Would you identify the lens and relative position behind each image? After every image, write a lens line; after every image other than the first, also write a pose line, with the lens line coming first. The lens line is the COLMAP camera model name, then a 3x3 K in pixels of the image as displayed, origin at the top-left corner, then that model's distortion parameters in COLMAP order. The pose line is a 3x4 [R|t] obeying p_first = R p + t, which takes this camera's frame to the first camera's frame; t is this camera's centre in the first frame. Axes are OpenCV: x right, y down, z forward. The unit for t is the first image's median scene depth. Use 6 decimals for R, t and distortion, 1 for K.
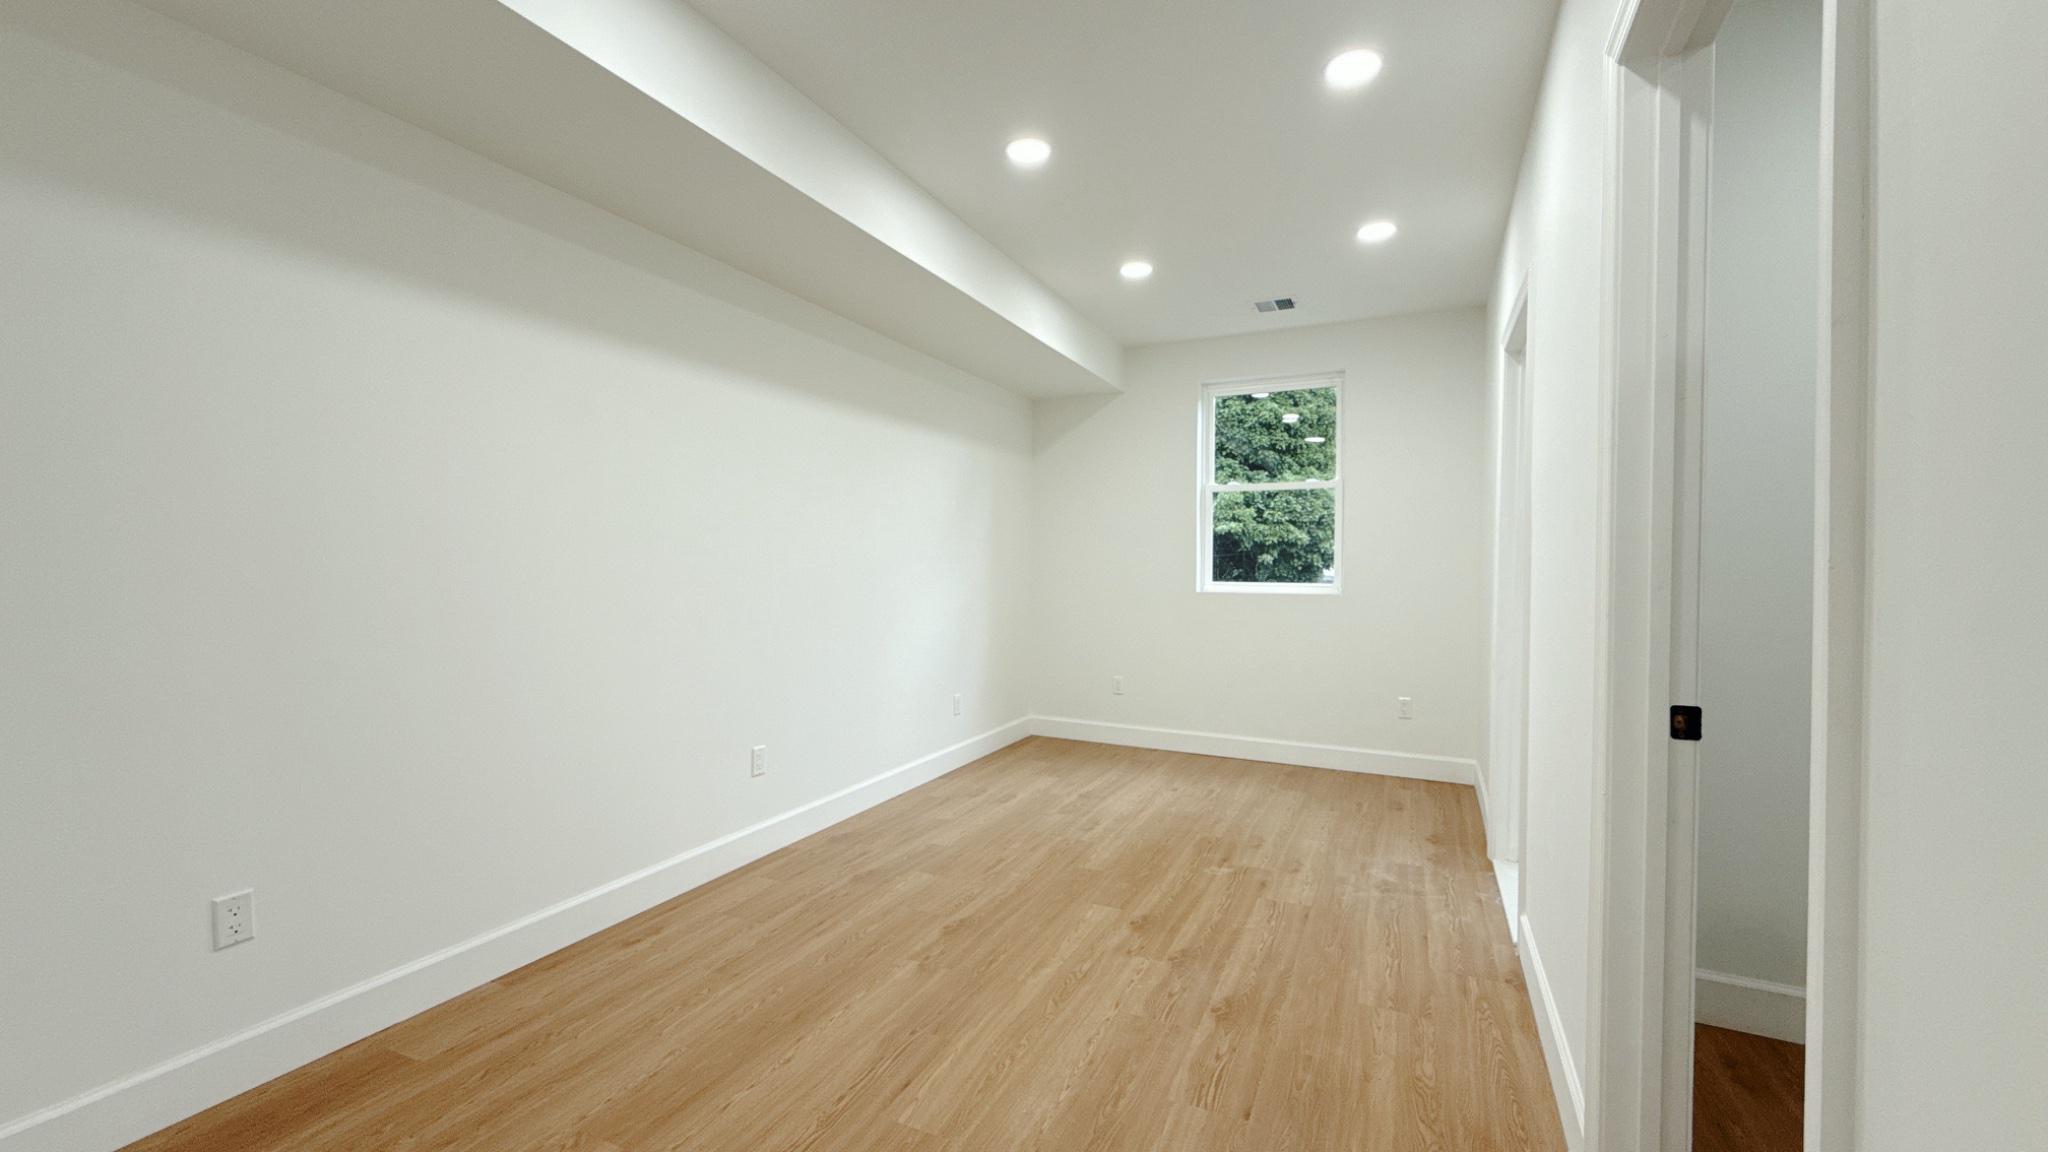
lens RADIAL K [[814.7, 0, 1024.3], [0, 814.7, 574.6], [0, 0, 1]] dist [0.002632, 0.000652]
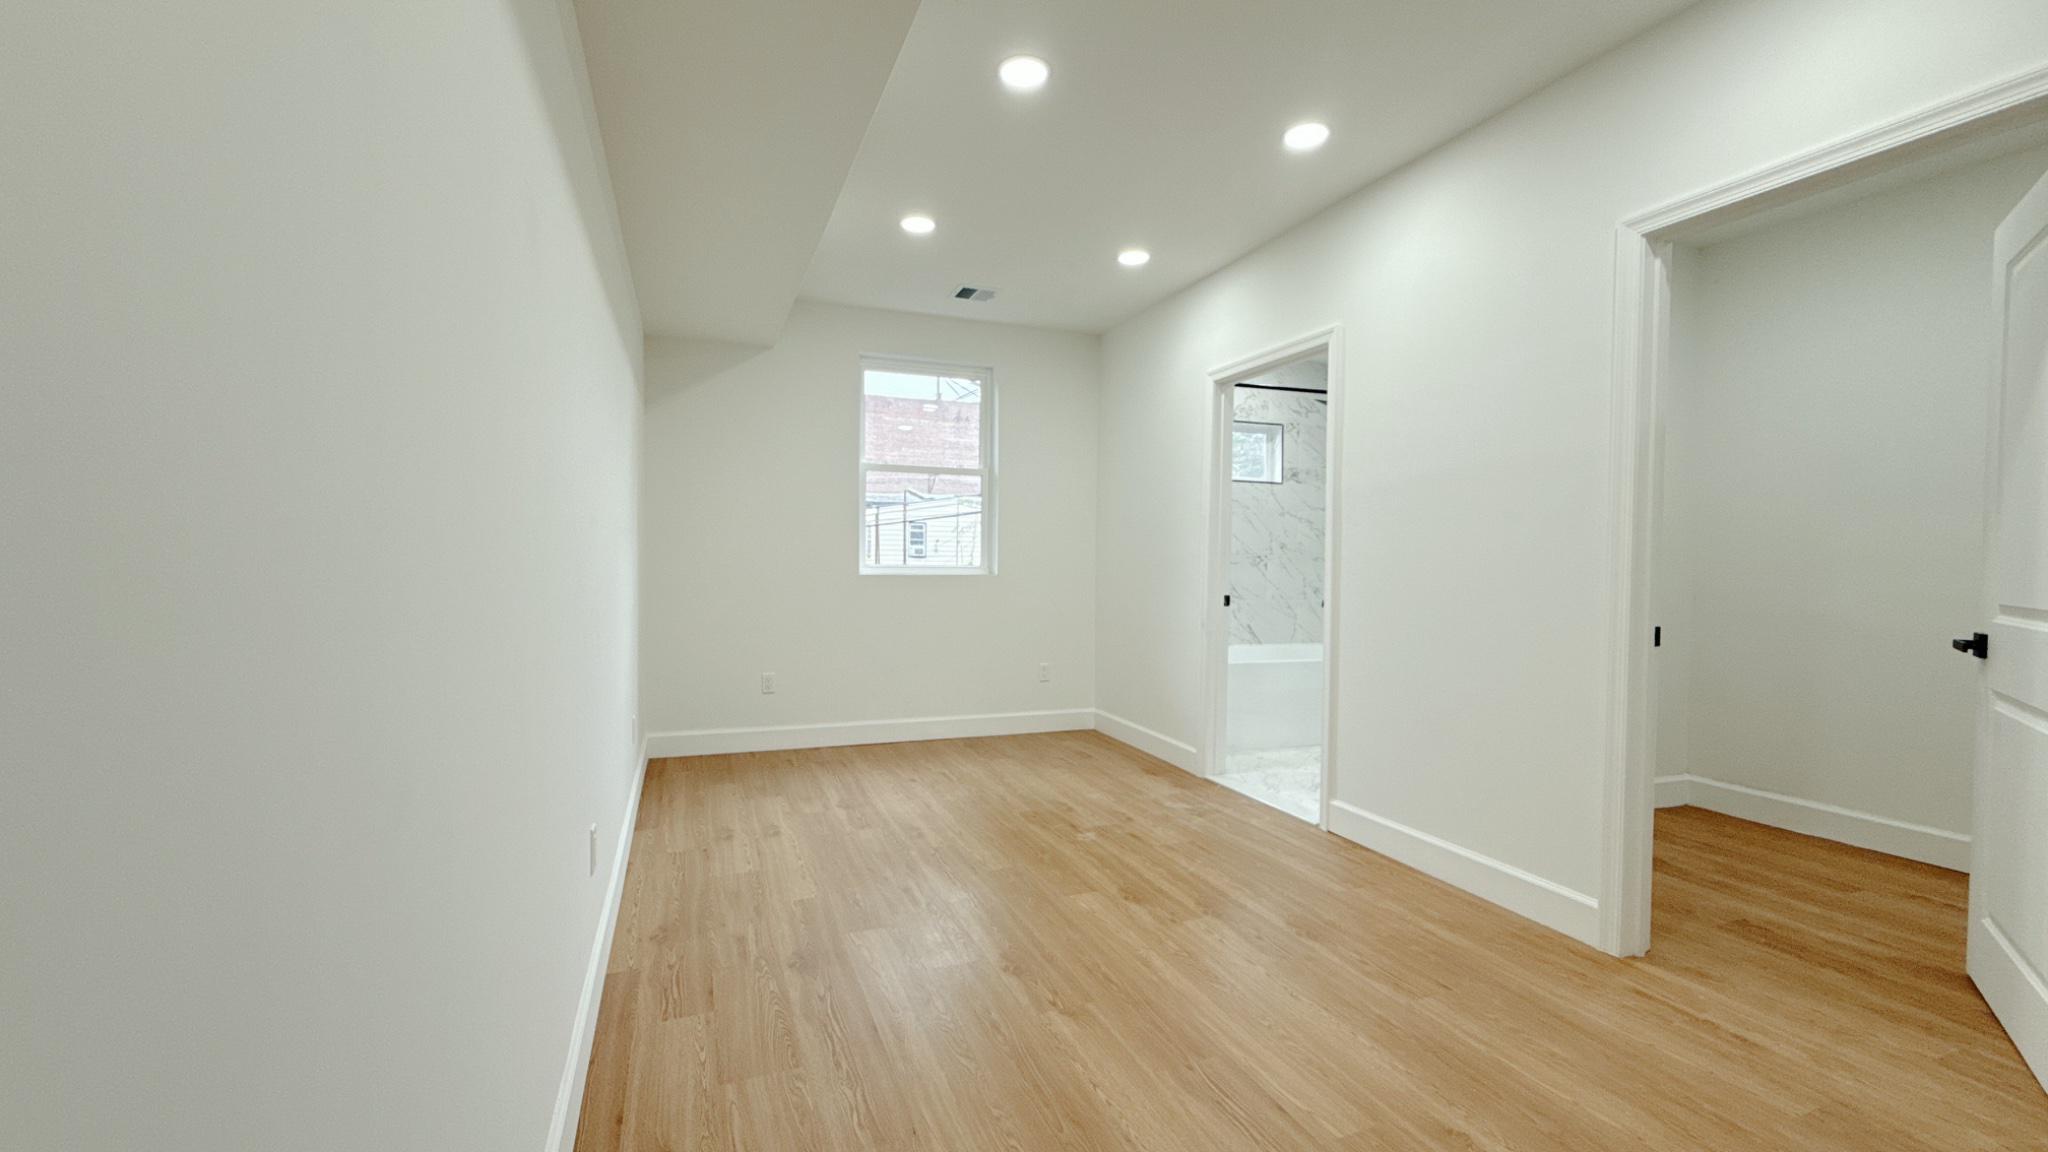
lens RADIAL K [[817.9, 0, 1019.2], [0, 817.9, 579.4], [0, 0, 1]] dist [0.000710, 0.000116]
pose [[0.681955, -0.018972, 0.731148, -0.596207], [0.002439, 0.999717, 0.023666, 0.006889], [-0.731390, -0.014356, 0.681809, 0.355412]]
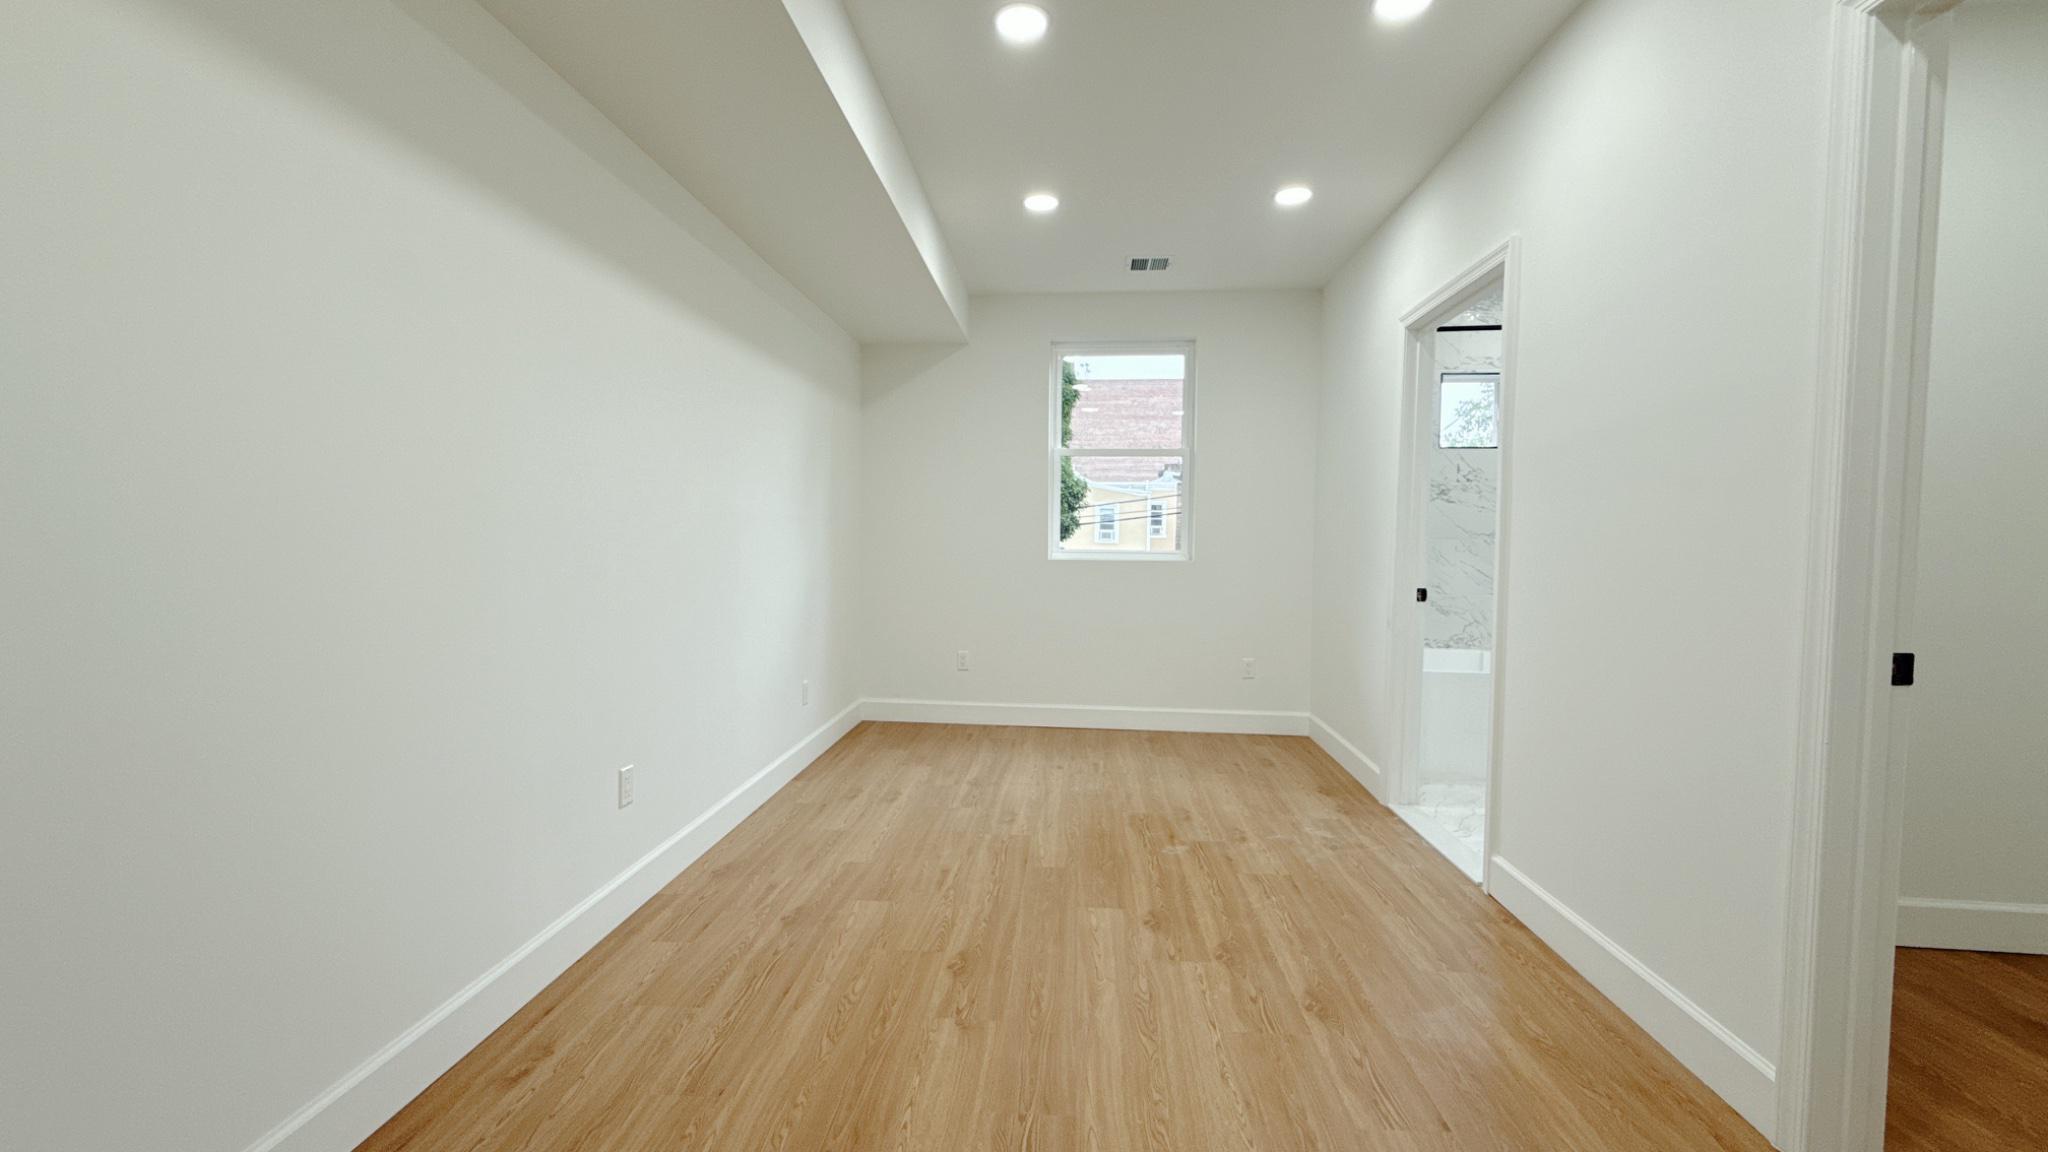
lens RADIAL K [[814.7, 0, 1024.3], [0, 814.7, 574.6], [0, 0, 1]] dist [0.002632, 0.000652]
pose [[0.932134, -0.012316, 0.361903, -0.271259], [0.000155, 0.999435, 0.033612, 0.010494], [-0.362113, -0.031275, 0.931610, 0.190647]]
